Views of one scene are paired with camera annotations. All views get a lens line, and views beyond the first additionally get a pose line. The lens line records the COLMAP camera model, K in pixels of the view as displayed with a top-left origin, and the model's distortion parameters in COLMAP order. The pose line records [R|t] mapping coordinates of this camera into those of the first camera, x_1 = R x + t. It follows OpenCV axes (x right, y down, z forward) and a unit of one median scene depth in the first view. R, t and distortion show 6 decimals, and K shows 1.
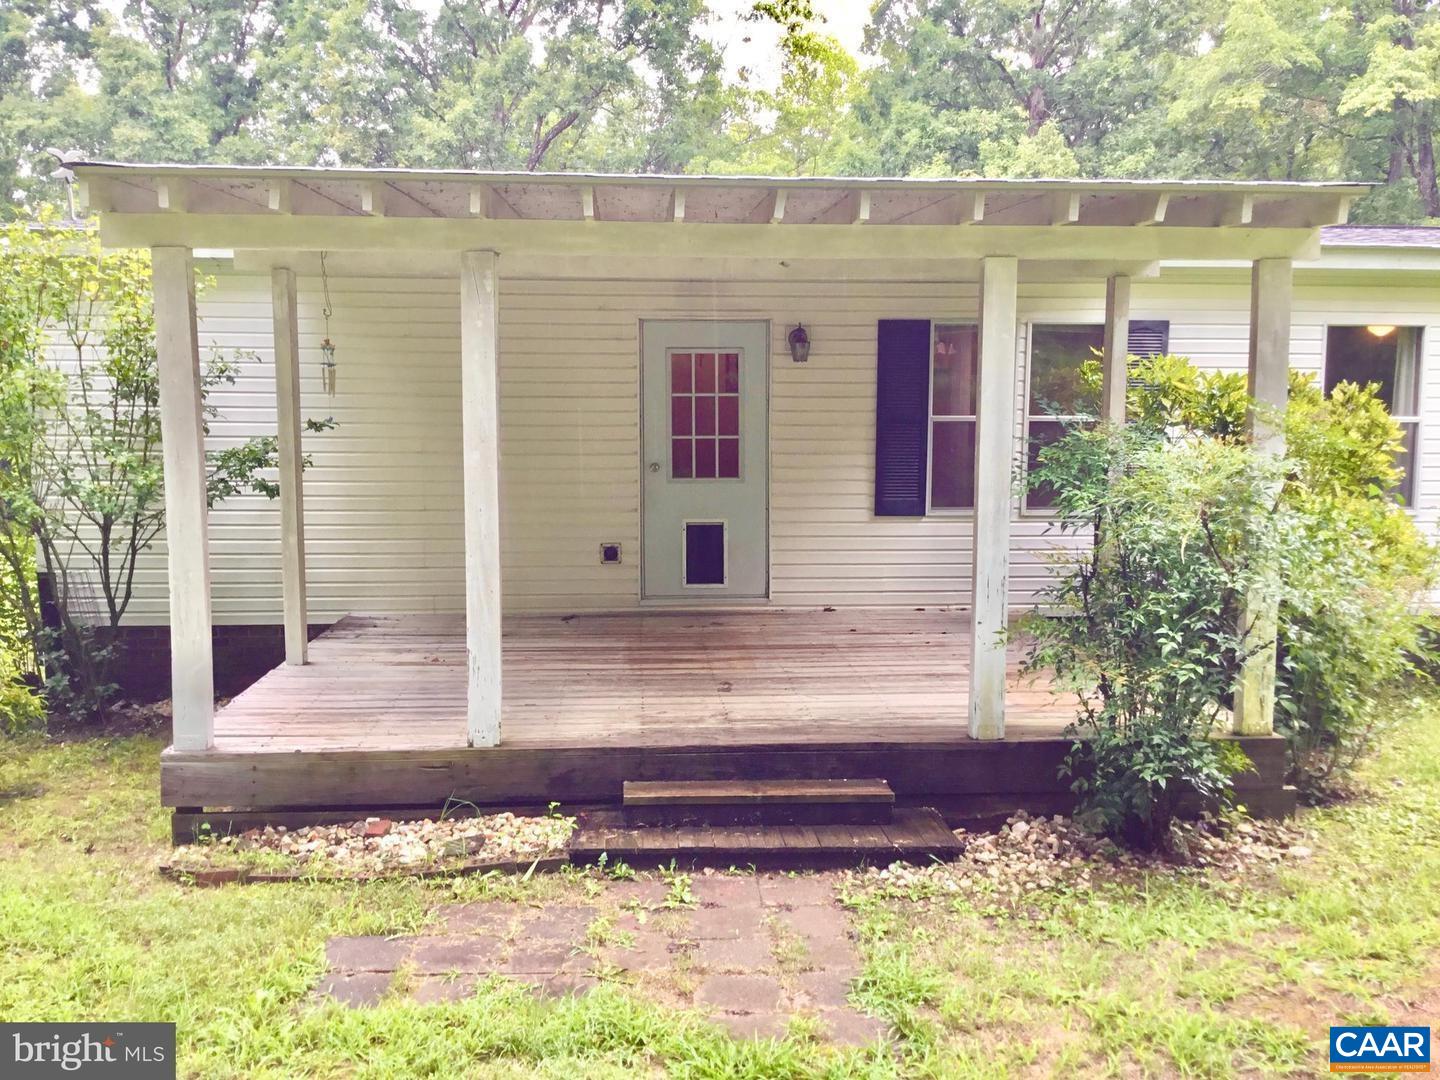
lens RADIAL K [[1290.2, 0, 721.0], [0, 1290.2, 553.4], [0, 0, 1]] dist [0.007648, -0.016191]
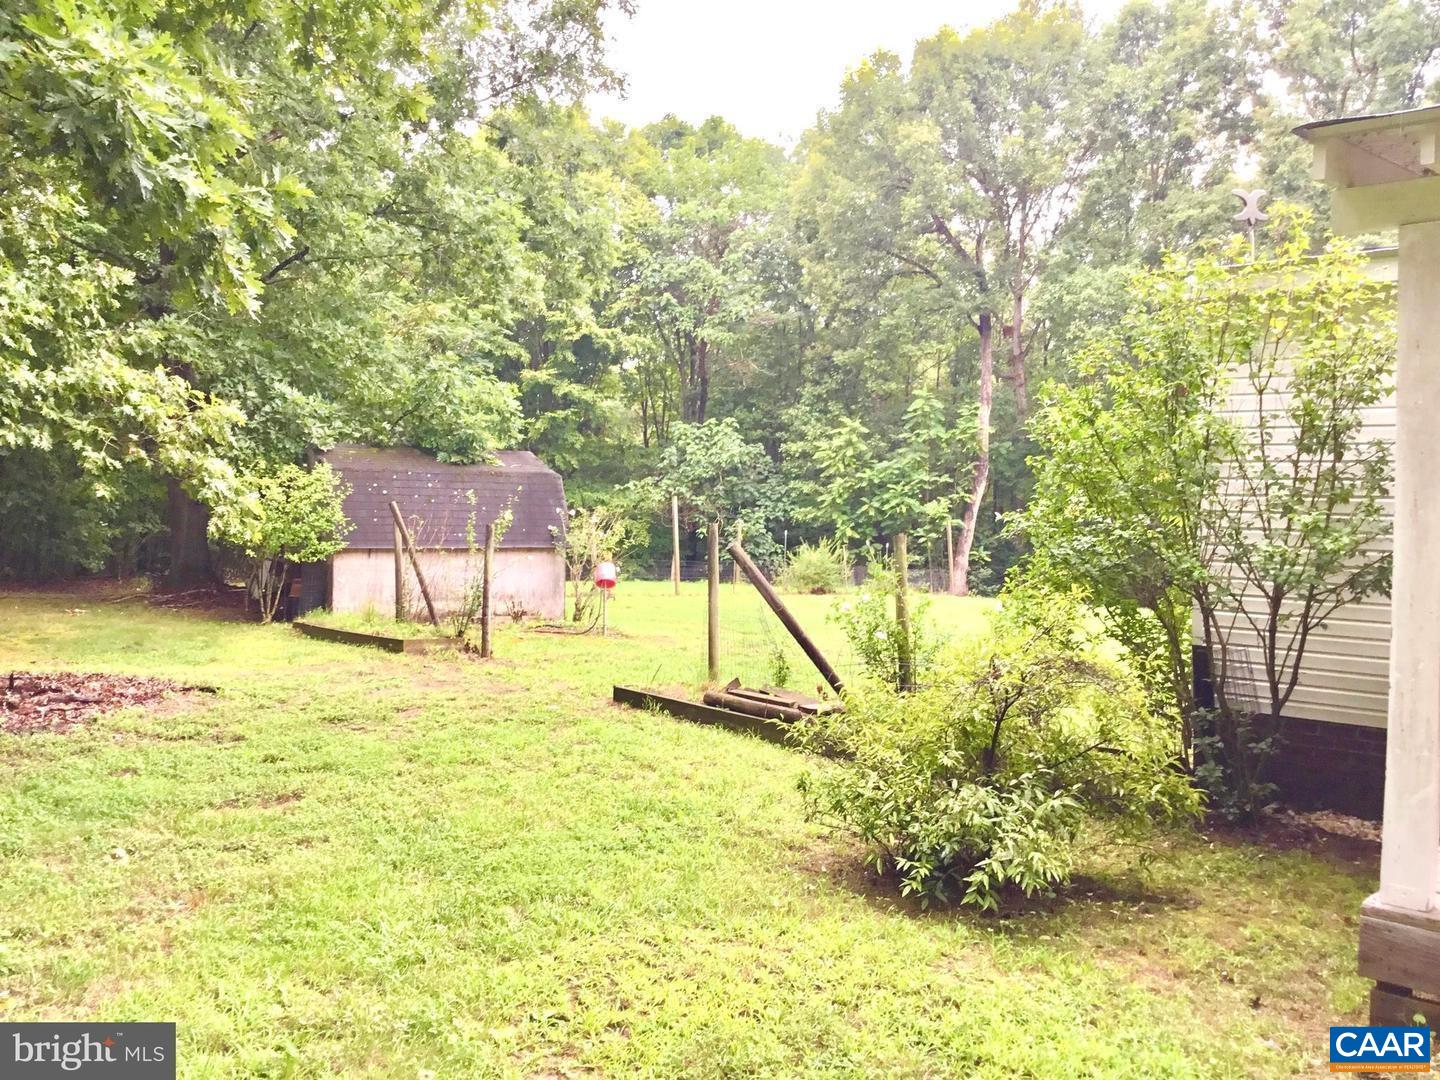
lens RADIAL K [[1305.8, 0, 722.9], [0, 1305.8, 541.2], [0, 0, 1]] dist [0.116030, -0.220936]
pose [[0.687834, 0.030092, -0.725244, -0.092137], [-0.082968, 0.995851, -0.037369, 0.004373], [0.721111, 0.085876, 0.687477, 0.126485]]
